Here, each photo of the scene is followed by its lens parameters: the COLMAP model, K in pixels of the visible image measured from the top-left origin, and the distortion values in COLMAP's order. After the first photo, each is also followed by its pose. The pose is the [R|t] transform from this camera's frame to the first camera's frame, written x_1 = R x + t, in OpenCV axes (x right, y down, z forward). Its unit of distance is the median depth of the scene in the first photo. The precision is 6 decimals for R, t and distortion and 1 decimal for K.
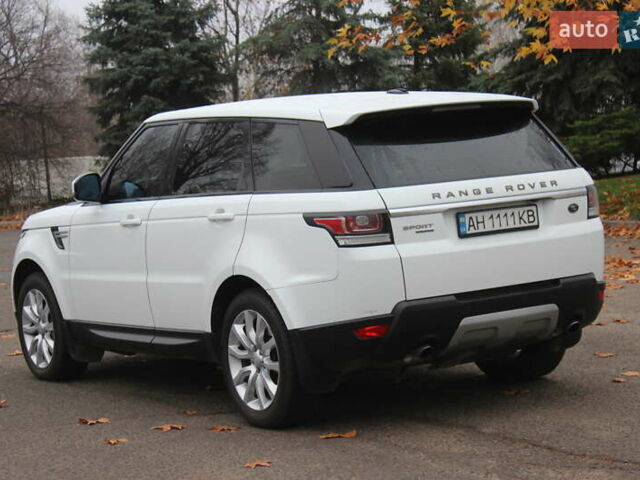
lens RADIAL K [[1711.0, 0, 319.3], [0, 1711.0, 243.5], [0, 0, 1]] dist [0.100594, 0.000000]
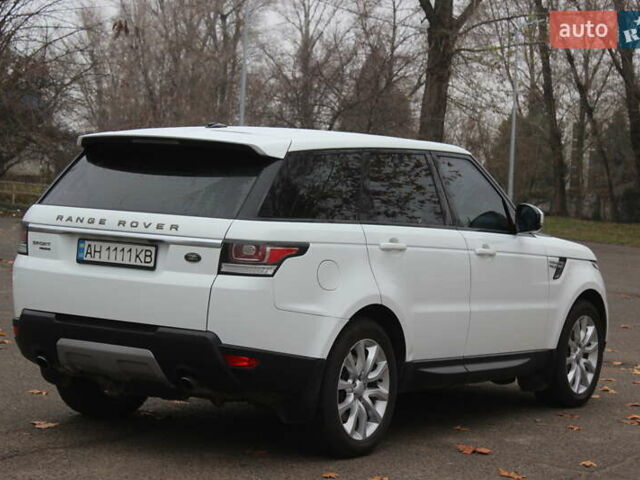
lens RADIAL K [[1711.0, 0, 318.3], [0, 1711.0, 239.2], [0, 0, 1]] dist [0.100594, 0.000000]
pose [[0.395558, 0.135575, -0.908380, 1.064905], [-0.151384, 0.985142, 0.081111, -0.121523], [0.905879, 0.105430, 0.410204, 0.698560]]
